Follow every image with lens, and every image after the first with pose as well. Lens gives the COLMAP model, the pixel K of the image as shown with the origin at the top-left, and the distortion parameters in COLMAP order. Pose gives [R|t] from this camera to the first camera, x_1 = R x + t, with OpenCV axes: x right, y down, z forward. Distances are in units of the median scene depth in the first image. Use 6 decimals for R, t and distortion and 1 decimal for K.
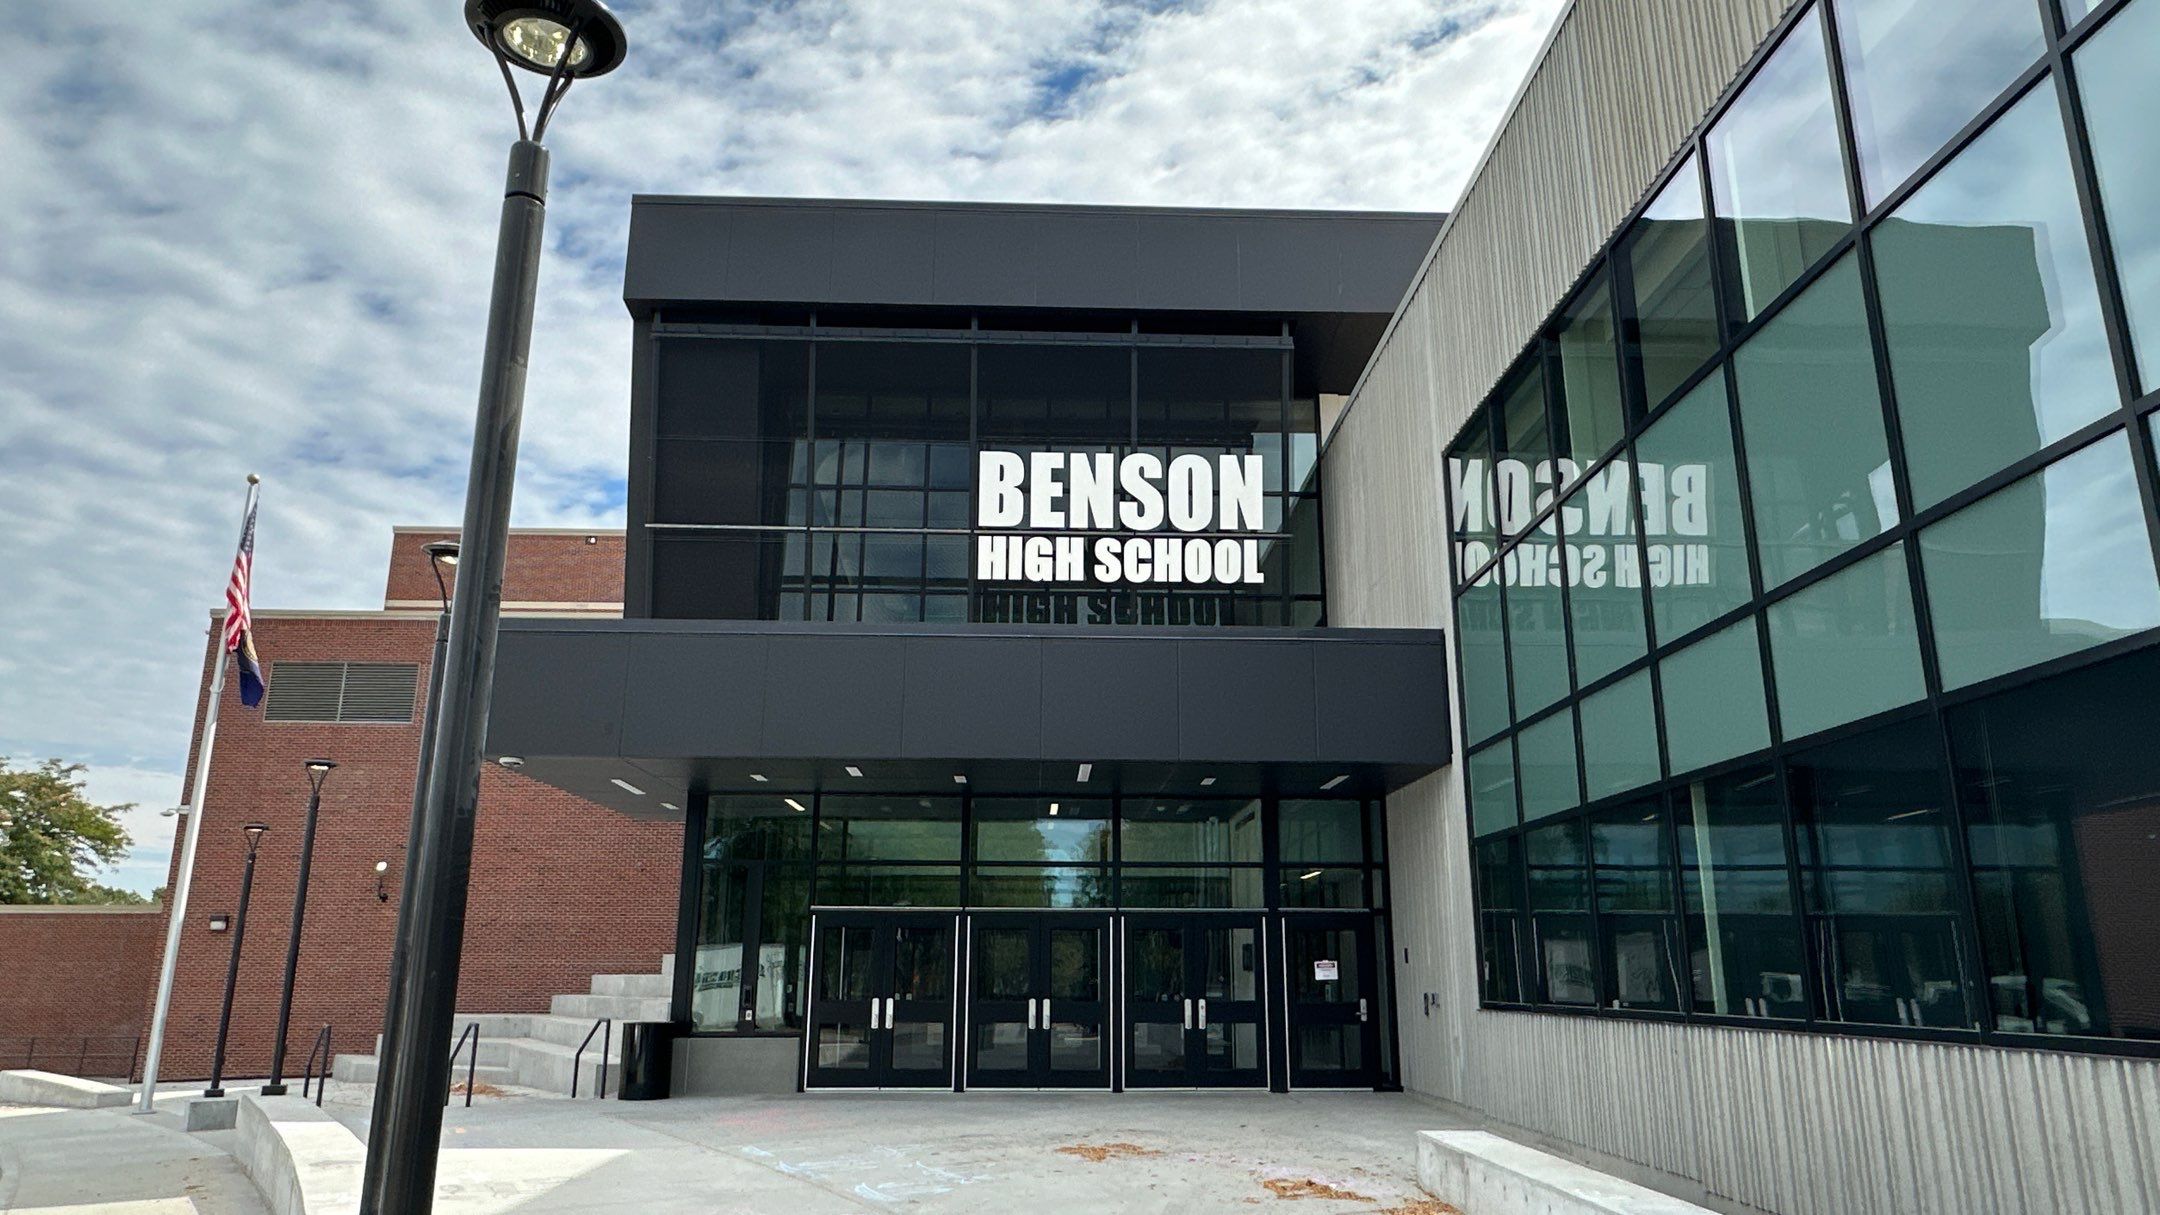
lens RADIAL K [[1384.9, 0, 1076.5], [0, 1384.9, 619.4], [0, 0, 1]] dist [0.027861, 0.001137]
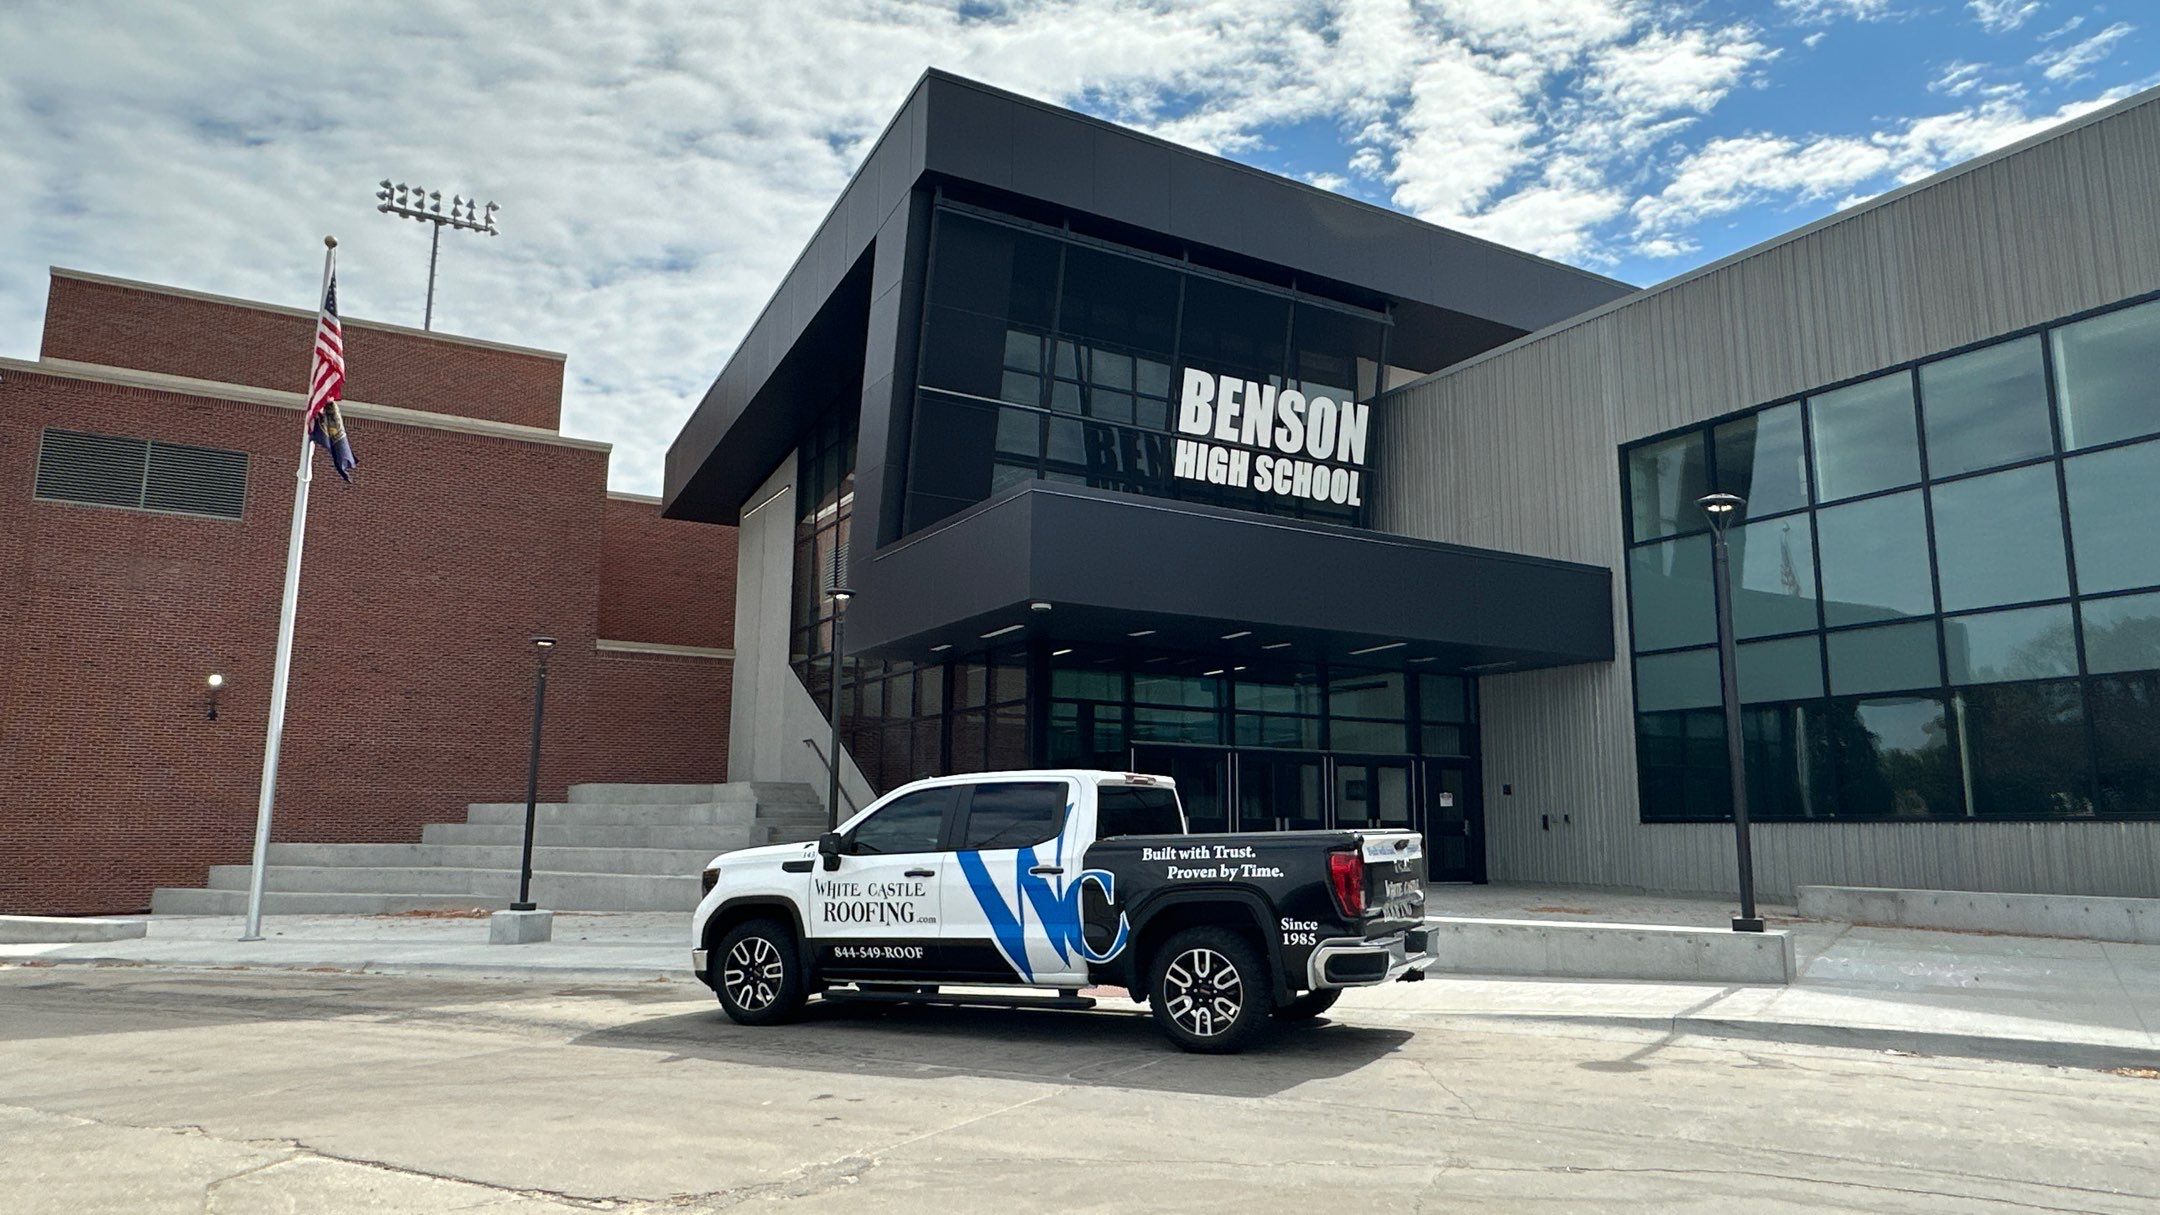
lens RADIAL K [[1349.0, 0, 1078.1], [0, 1349.0, 604.1], [0, 0, 1]] dist [-0.002672, -0.001441]
pose [[0.883174, 0.082700, 0.461698, -0.666304], [-0.121702, 0.991026, 0.055287, 0.026173], [-0.452982, -0.105018, 0.885313, 0.000965]]
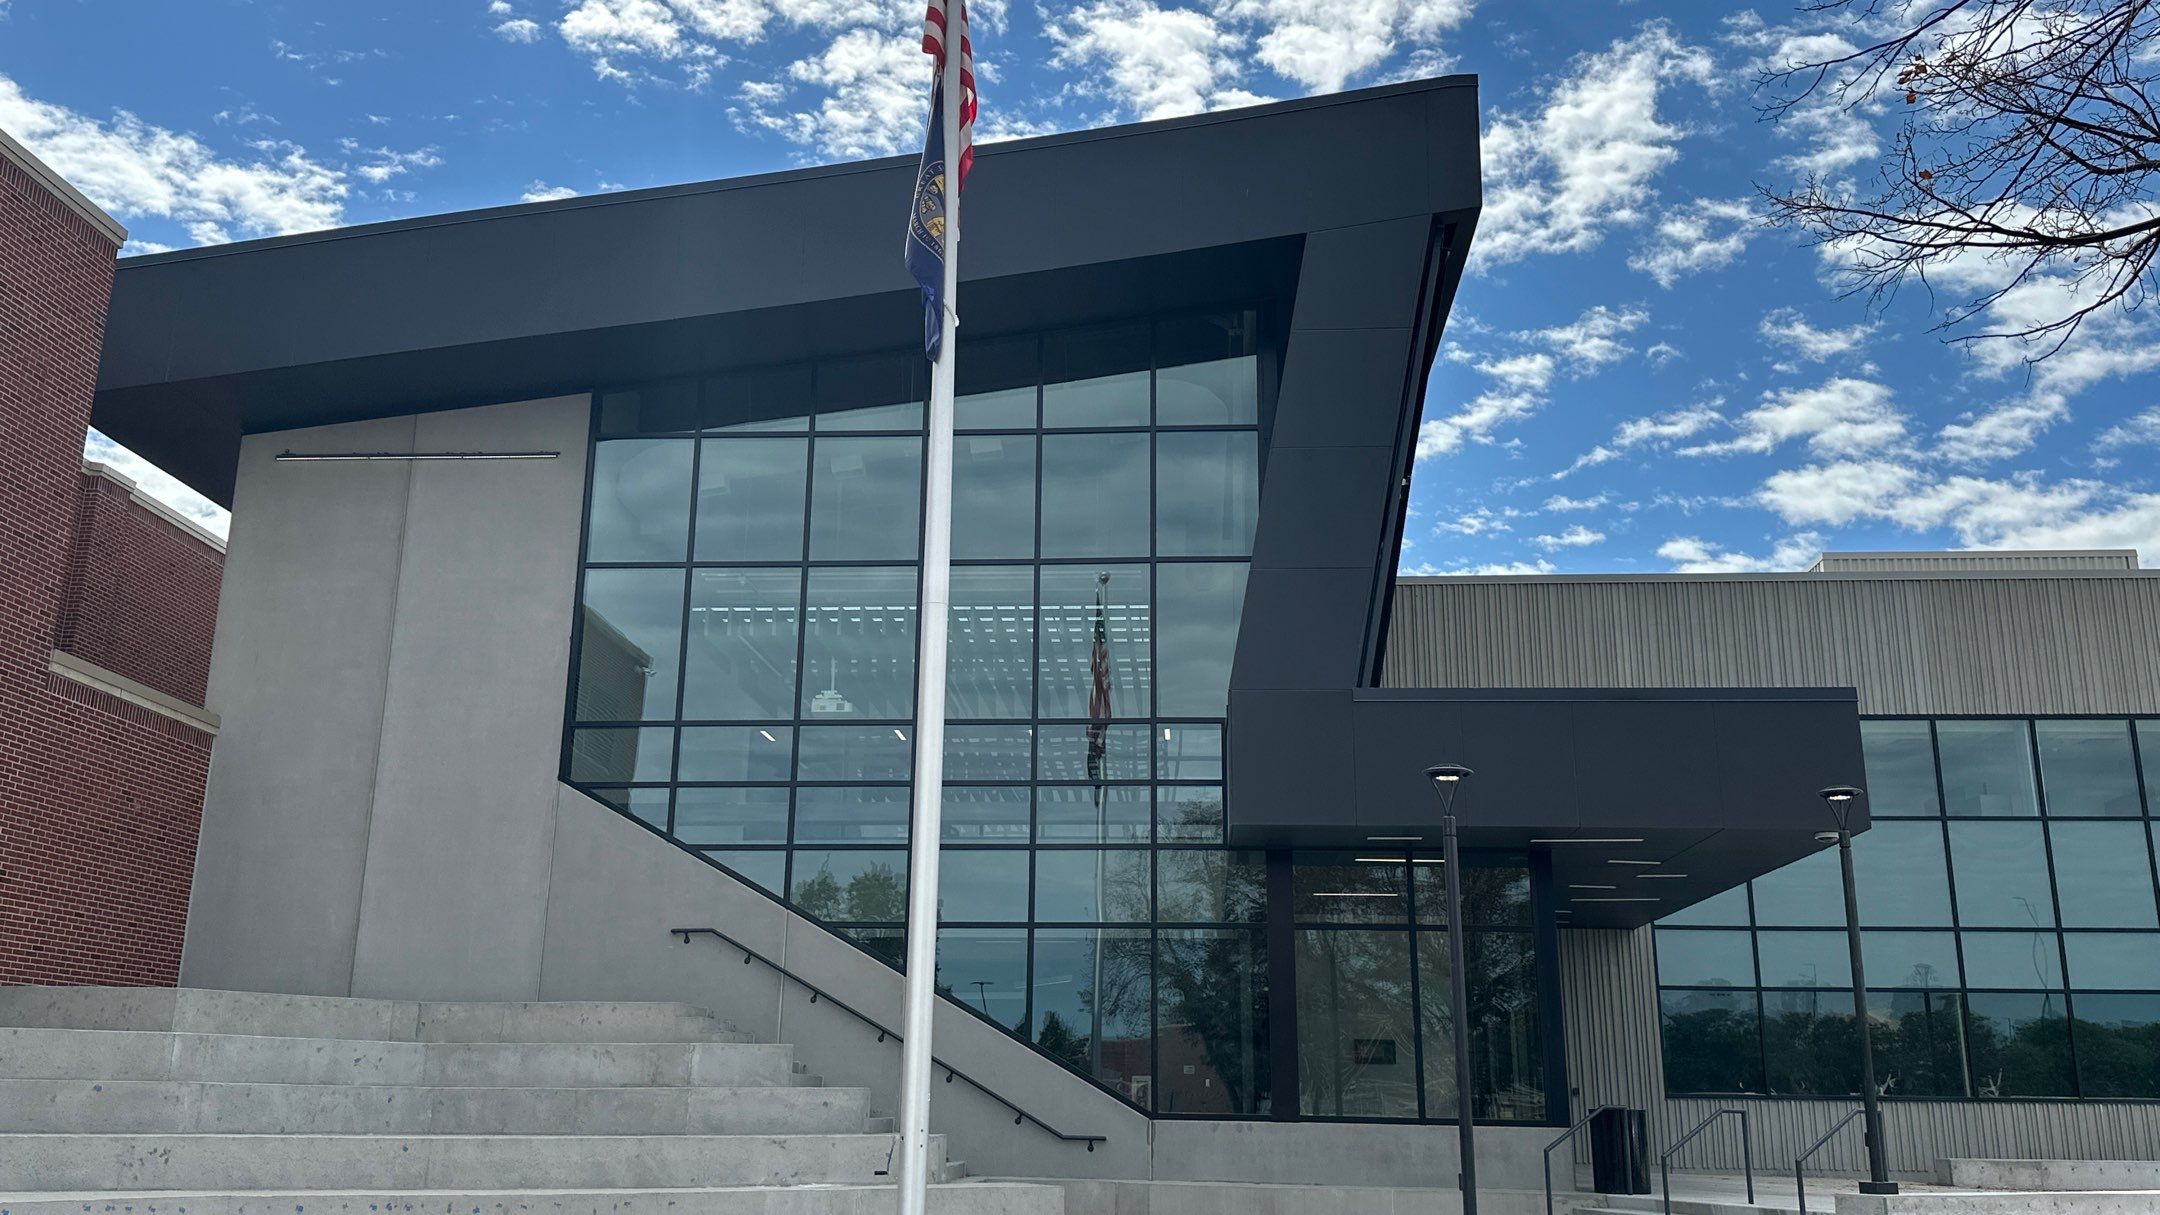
lens RADIAL K [[1794.1, 0, 1073.5], [0, 1794.1, 611.3], [0, 0, 1]] dist [0.159165, -0.289757]
pose [[0.100476, 0.264953, 0.959012, -1.280989], [-0.256159, 0.938285, -0.232388, 0.287616], [-0.961398, -0.222311, 0.162146, 0.993541]]
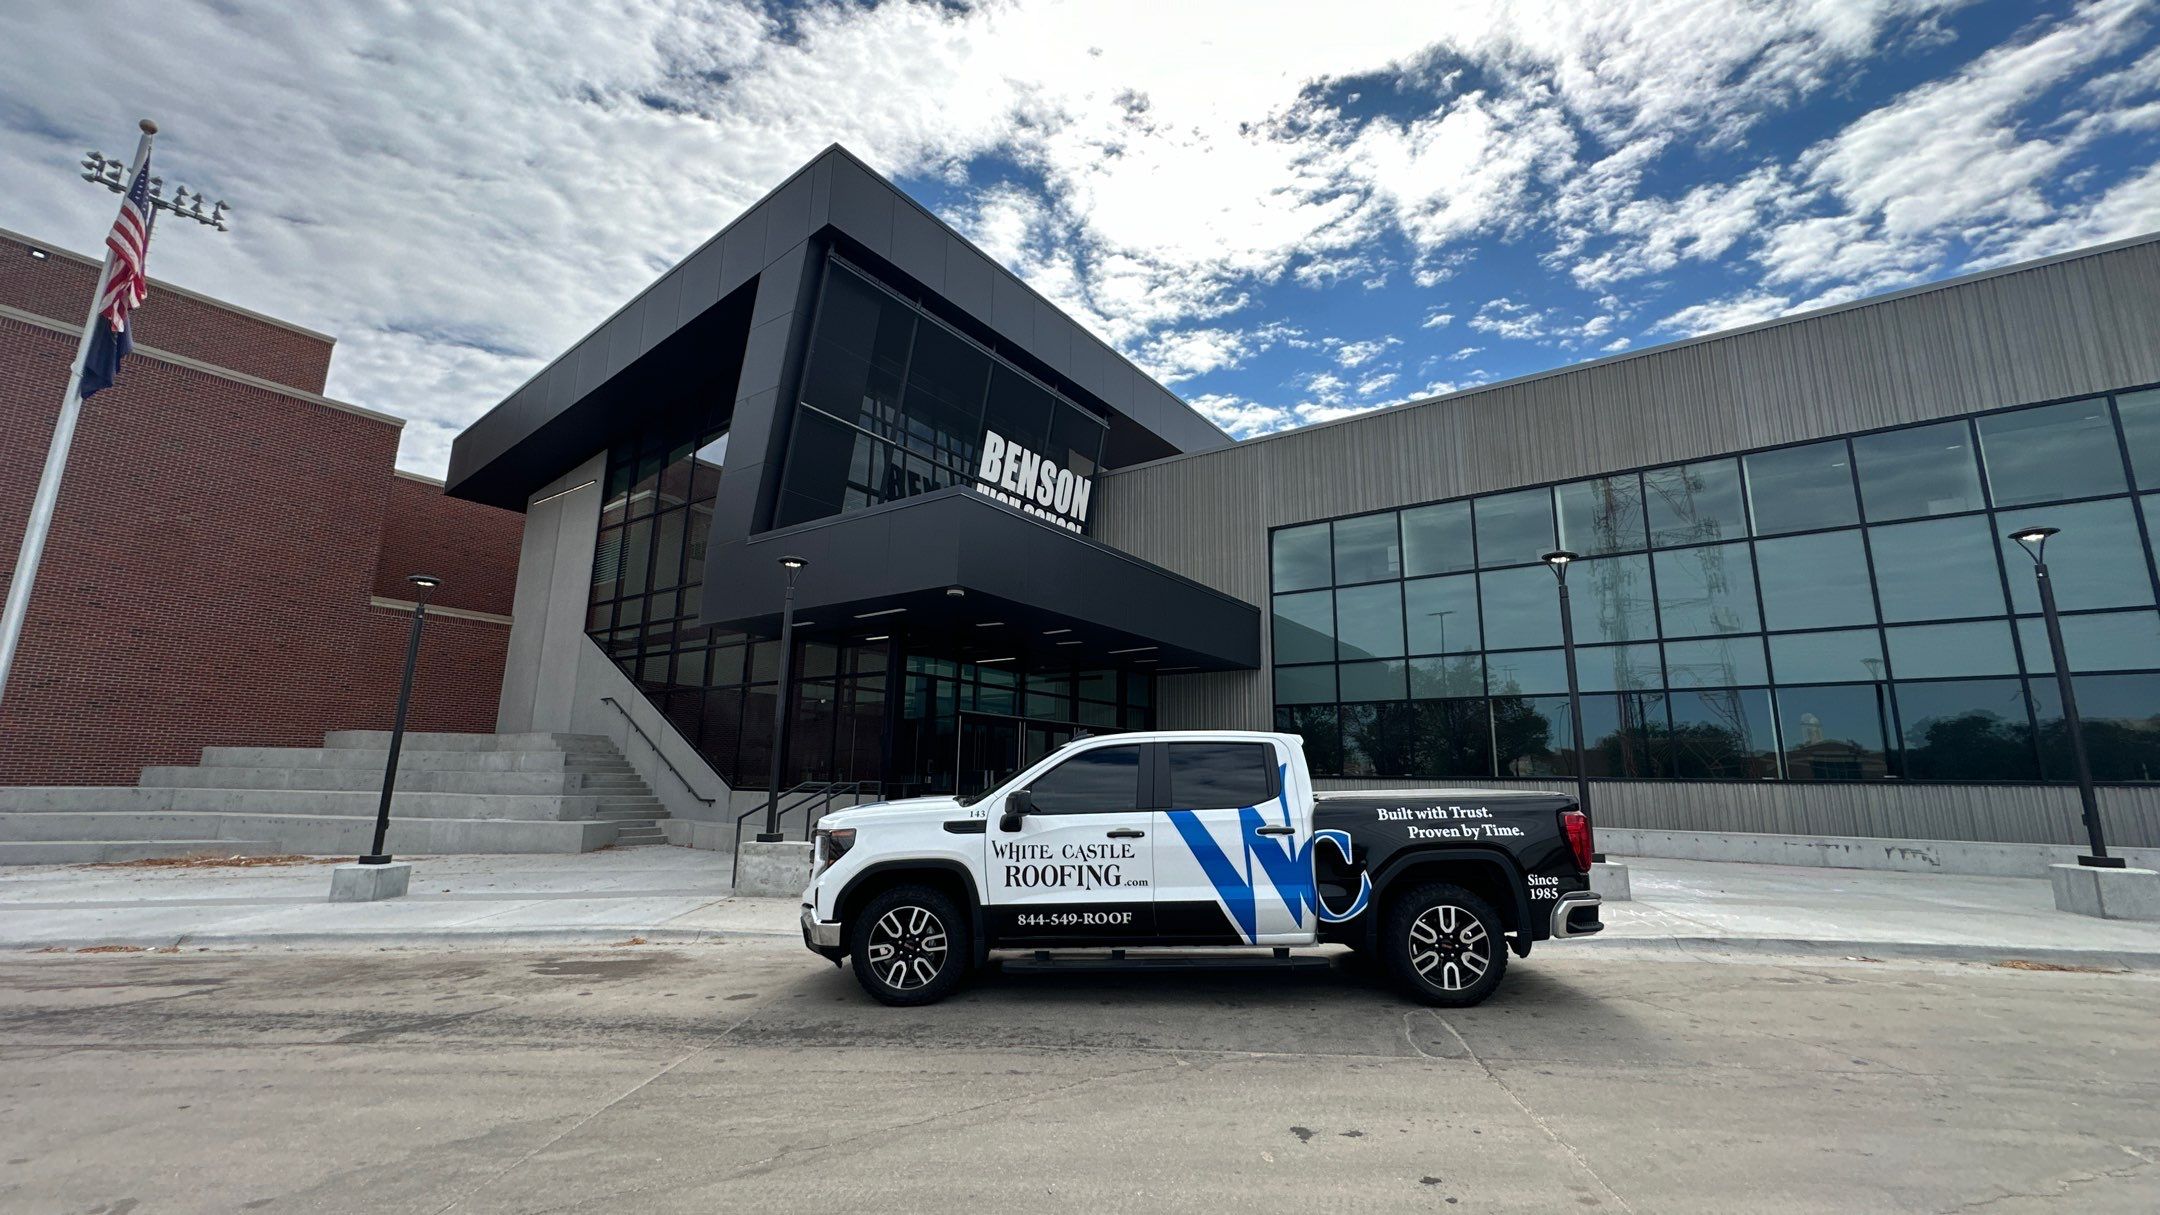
lens RADIAL K [[869.0, 0, 1080.0], [0, 869.0, 607.5], [0, 0, 1]] dist [-0.004400, 0.000855]
pose [[0.603357, 0.164765, 0.780264, -0.741346], [-0.211289, 0.976485, -0.042817, 0.095020], [-0.768971, -0.139027, 0.623983, 0.279200]]
